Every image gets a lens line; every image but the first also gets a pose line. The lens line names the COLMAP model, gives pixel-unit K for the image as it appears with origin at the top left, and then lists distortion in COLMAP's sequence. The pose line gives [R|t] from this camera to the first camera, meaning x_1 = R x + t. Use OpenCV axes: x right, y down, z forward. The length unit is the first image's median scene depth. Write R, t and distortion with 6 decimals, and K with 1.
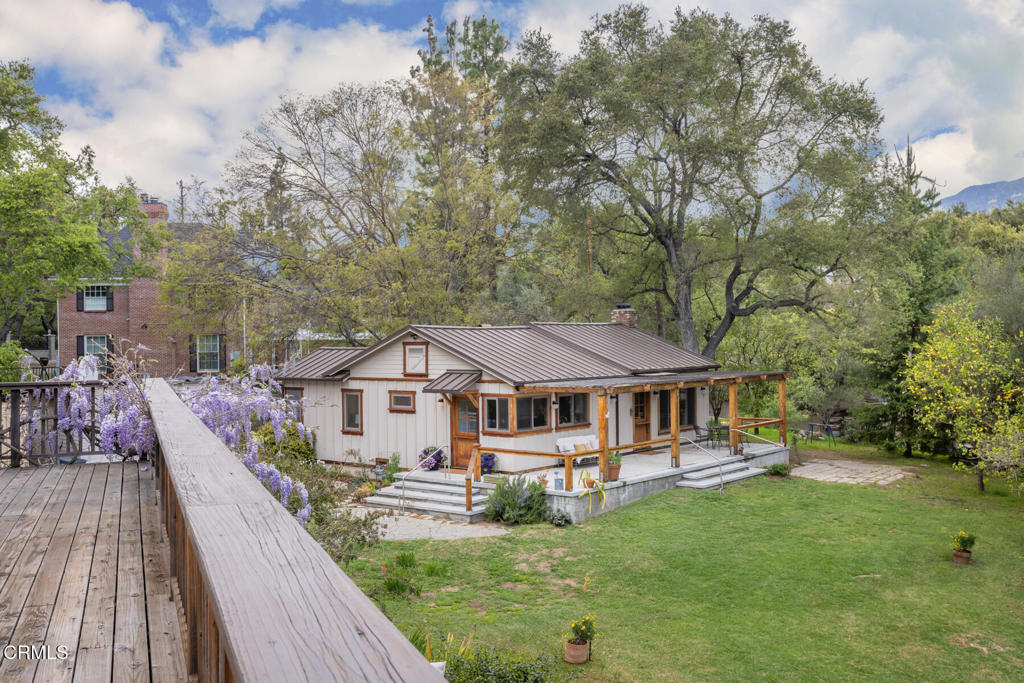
lens RADIAL K [[975.6, 0, 510.8], [0, 975.6, 342.4], [0, 0, 1]] dist [-0.005630, -0.010123]
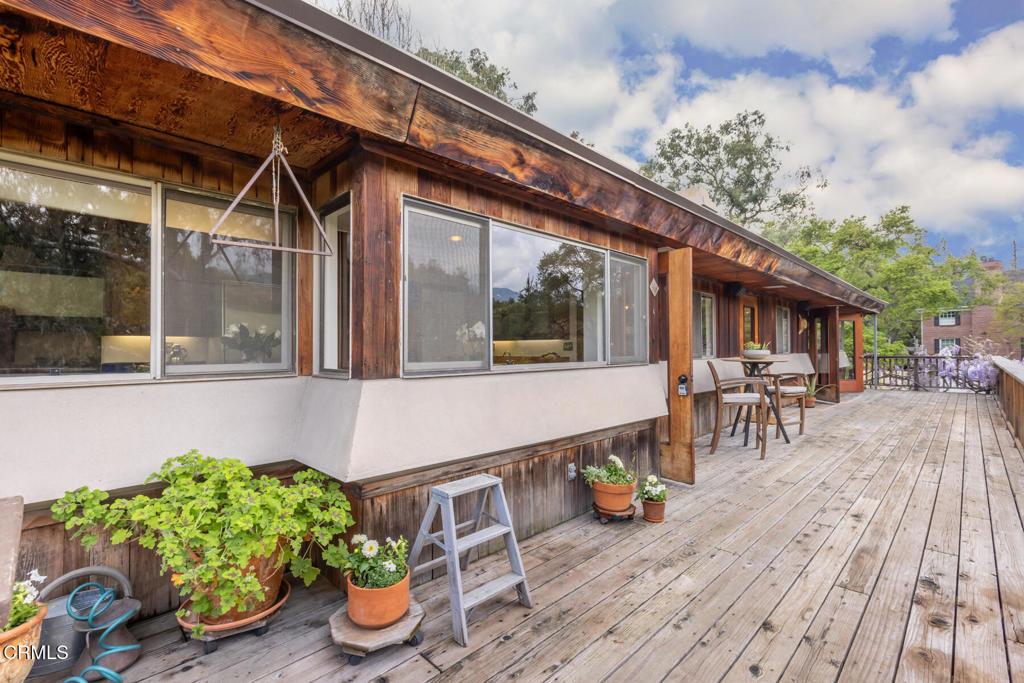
lens RADIAL K [[454.7, 0, 512.0], [0, 454.7, 341.5], [0, 0, 1]] dist [0.002589, -0.000311]
pose [[0.399168, -0.002192, -0.916875, 0.046459], [-0.002002, 0.999993, -0.003262, 0.003722], [0.916876, 0.003138, 0.399161, -0.134009]]
